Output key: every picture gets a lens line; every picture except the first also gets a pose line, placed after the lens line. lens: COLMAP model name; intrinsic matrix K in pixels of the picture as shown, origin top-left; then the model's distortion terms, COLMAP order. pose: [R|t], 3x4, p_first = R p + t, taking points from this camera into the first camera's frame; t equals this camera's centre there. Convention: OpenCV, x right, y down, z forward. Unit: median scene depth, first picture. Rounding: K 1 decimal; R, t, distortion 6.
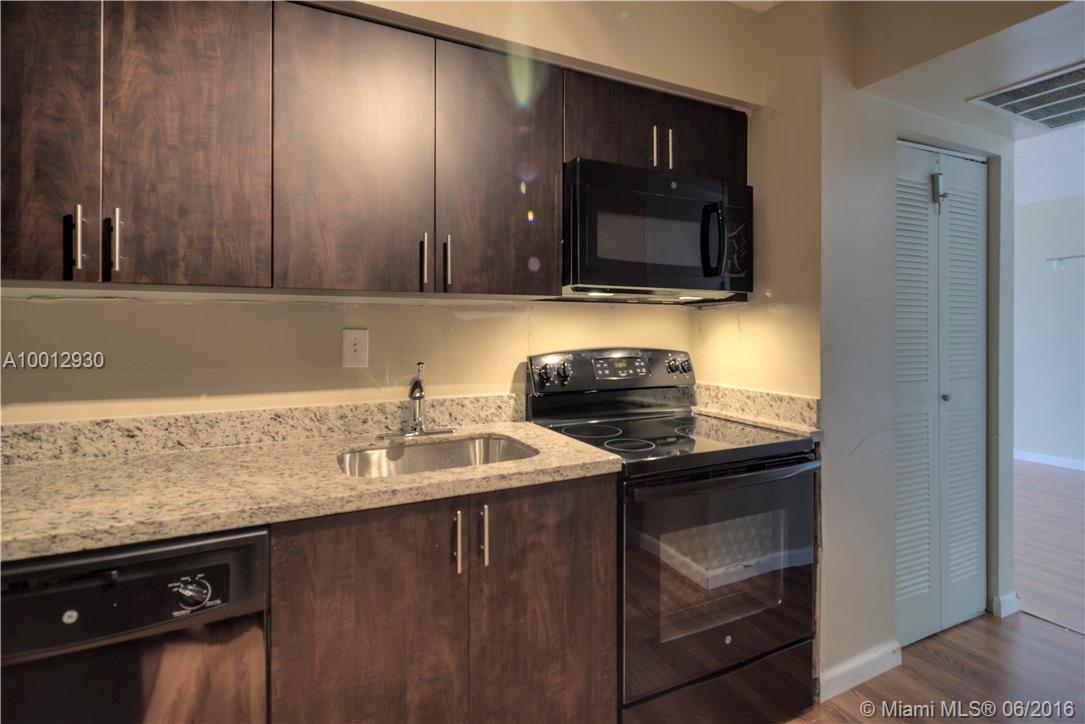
lens RADIAL K [[521.6, 0, 556.3], [0, 521.6, 331.0], [0, 0, 1]] dist [0.005569, -0.004998]
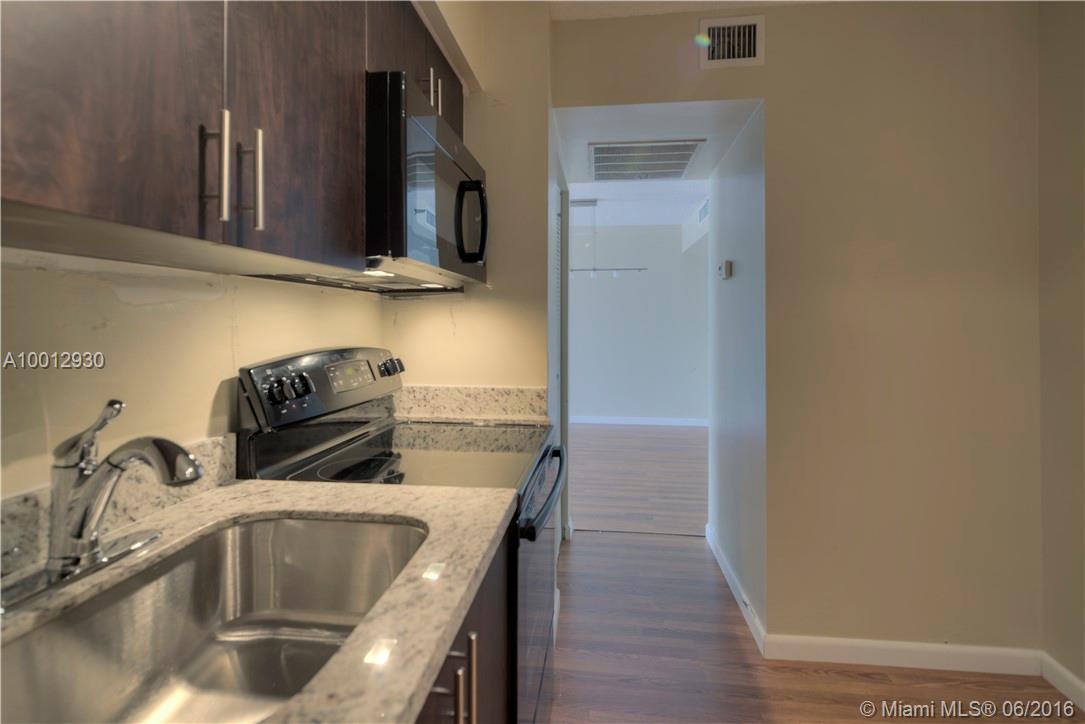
lens RADIAL K [[521.6, 0, 548.6], [0, 521.6, 322.4], [0, 0, 1]] dist [0.005569, -0.004998]
pose [[0.552221, -0.001004, 0.833697, -0.353860], [0.003211, 0.999994, -0.000923, -0.002147], [-0.833692, 0.003187, 0.552221, 0.385277]]
